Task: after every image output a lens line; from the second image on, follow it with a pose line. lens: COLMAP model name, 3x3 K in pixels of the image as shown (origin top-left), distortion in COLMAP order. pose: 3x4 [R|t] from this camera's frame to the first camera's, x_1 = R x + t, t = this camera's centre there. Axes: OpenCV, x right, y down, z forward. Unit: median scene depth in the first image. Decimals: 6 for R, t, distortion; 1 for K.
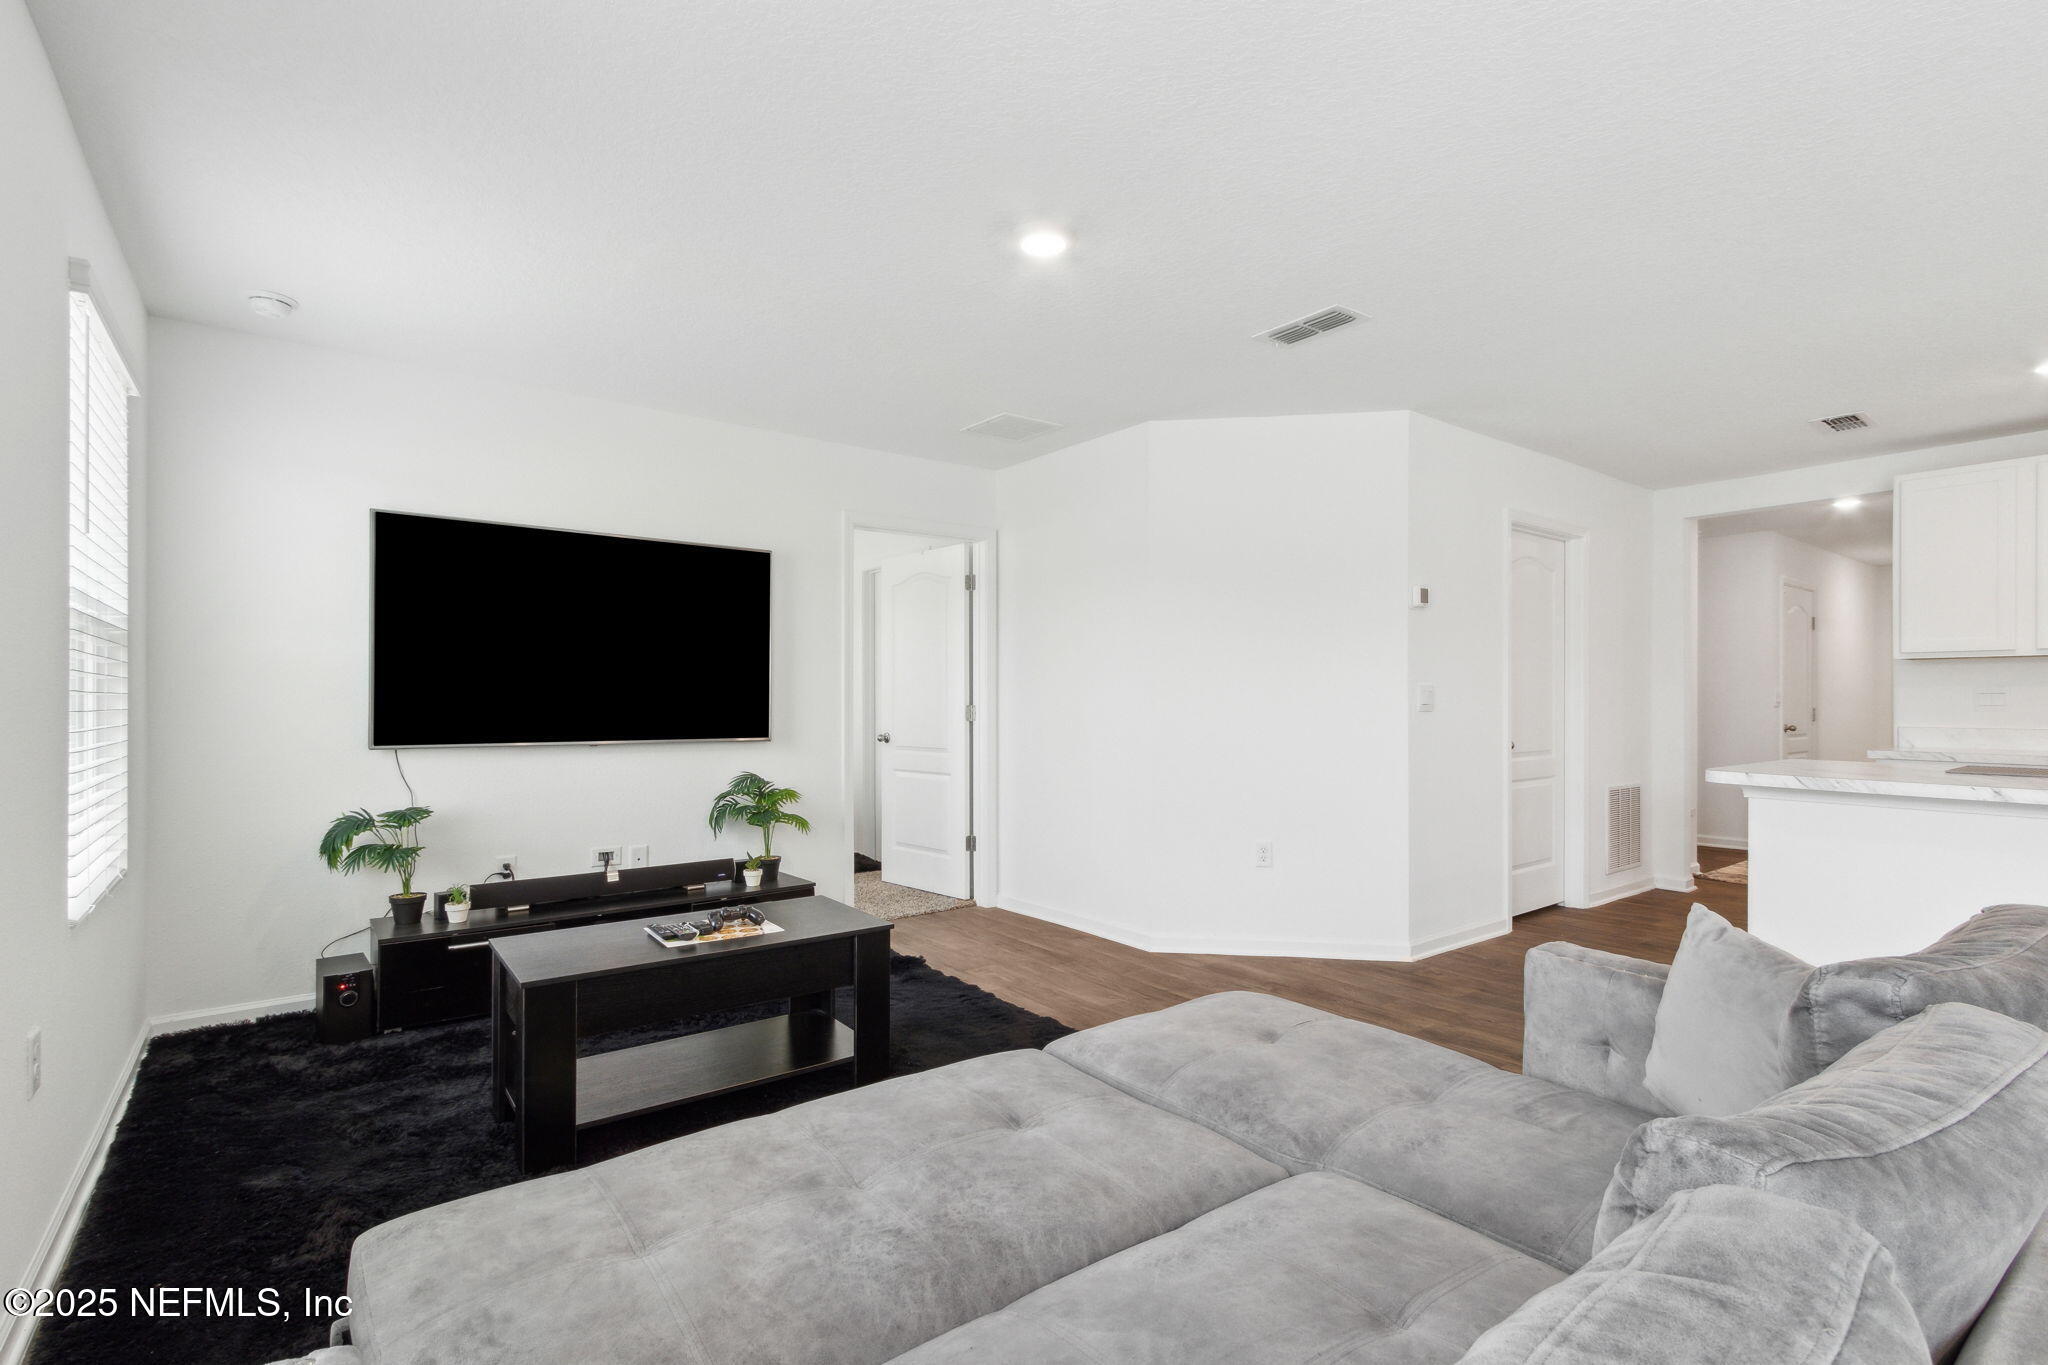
lens RADIAL K [[942.1, 0, 1024.7], [0, 942.1, 696.8], [0, 0, 1]] dist [0.000781, 0.000071]
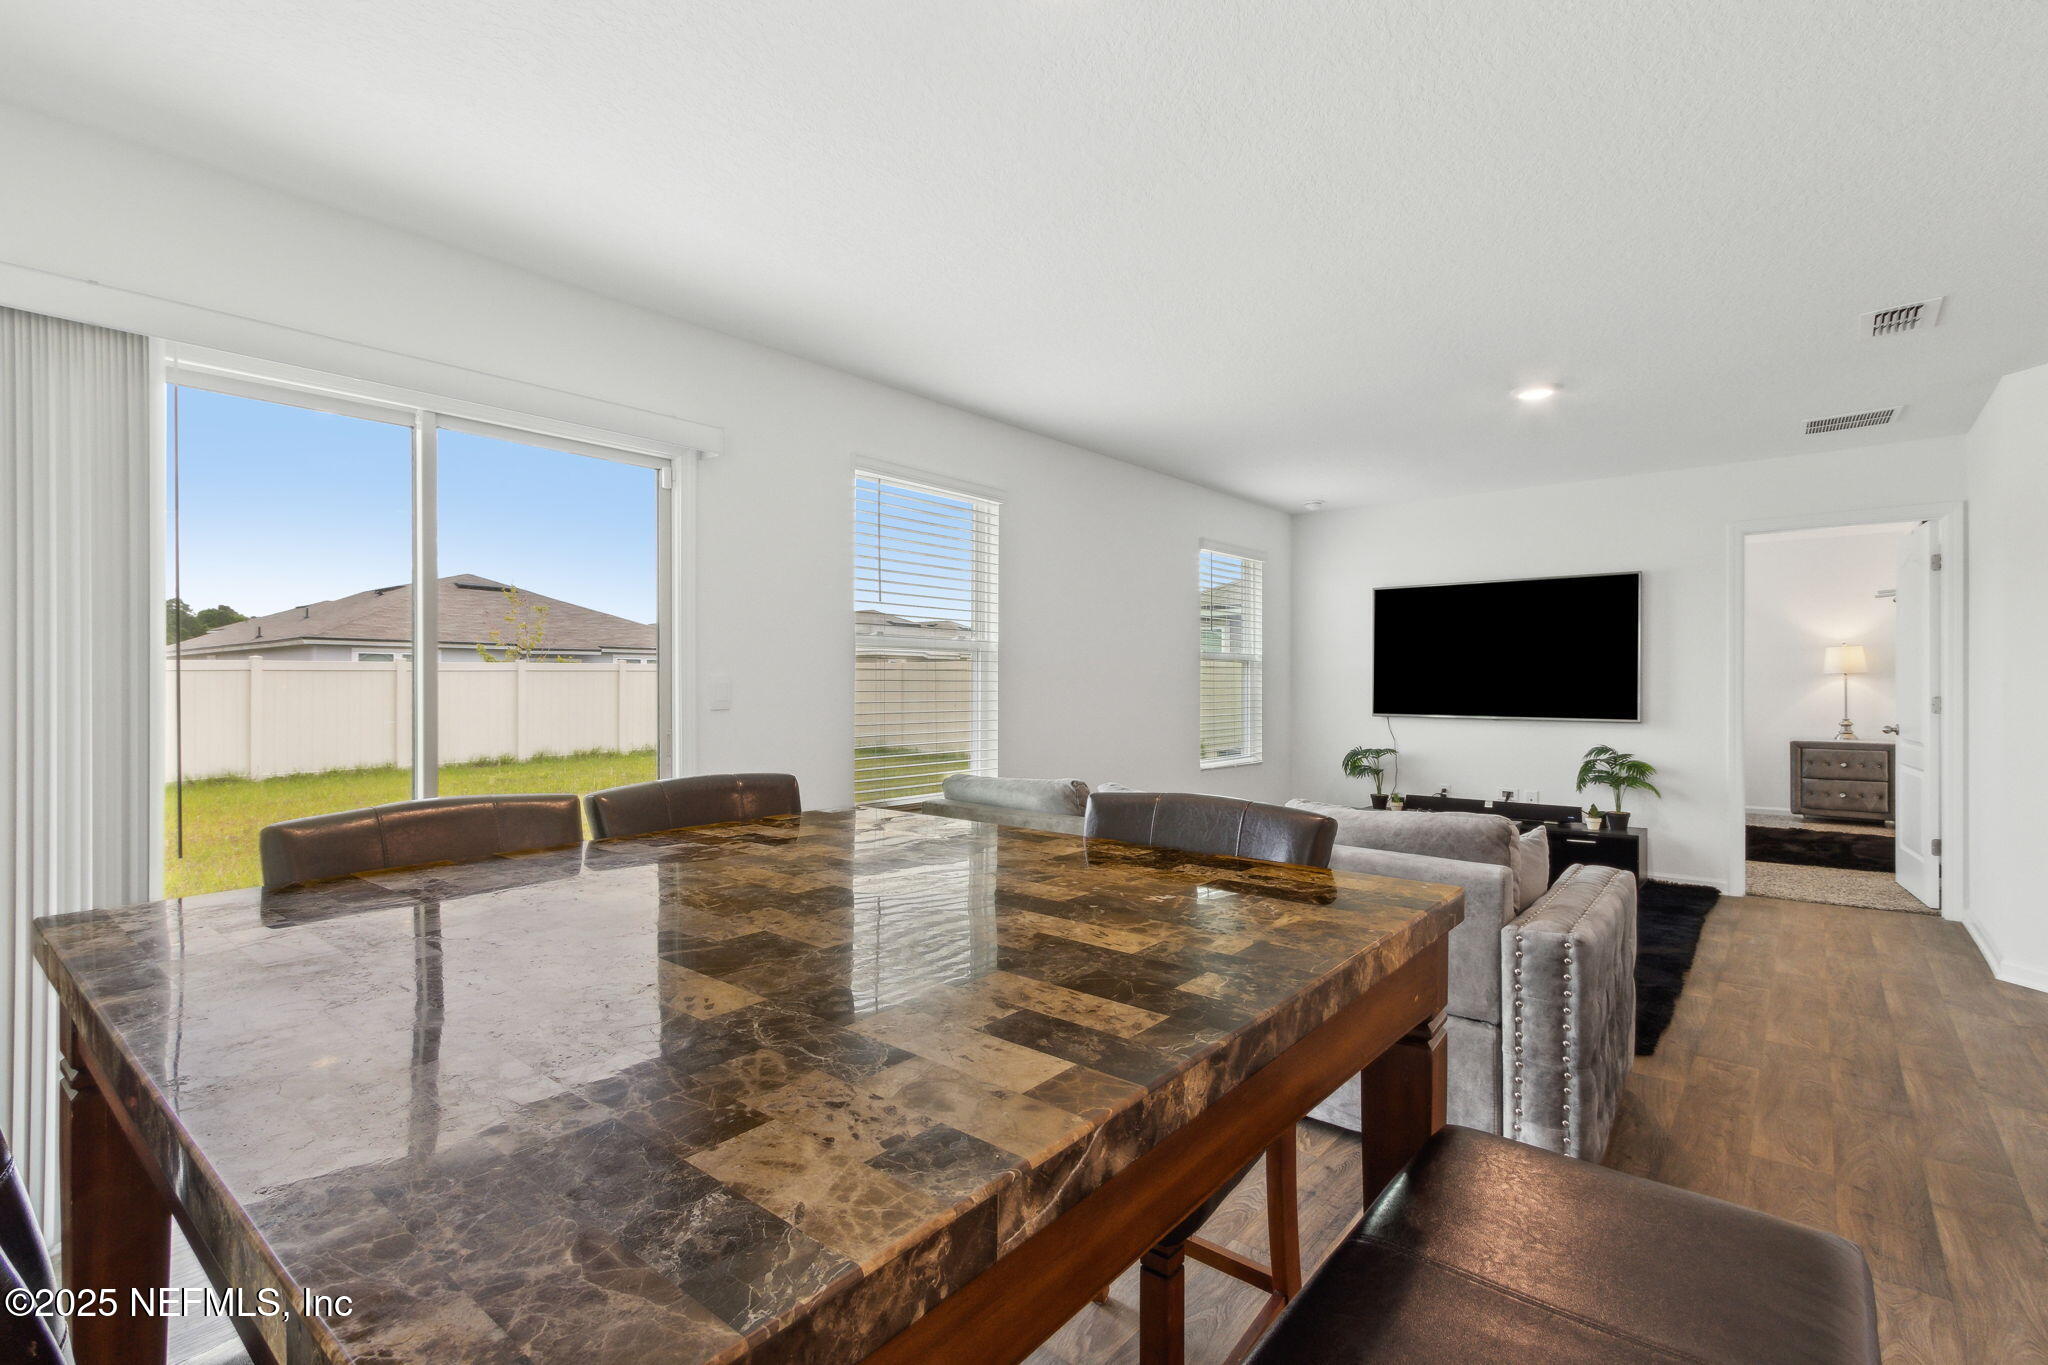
lens RADIAL K [[942.1, 0, 1029.5], [0, 942.1, 682.6], [0, 0, 1]] dist [0.000781, 0.000071]
pose [[0.232102, -0.002380, -0.972688, 0.822542], [0.003582, 0.999992, -0.001592, -0.008829], [0.972685, -0.003114, 0.232109, -0.086809]]
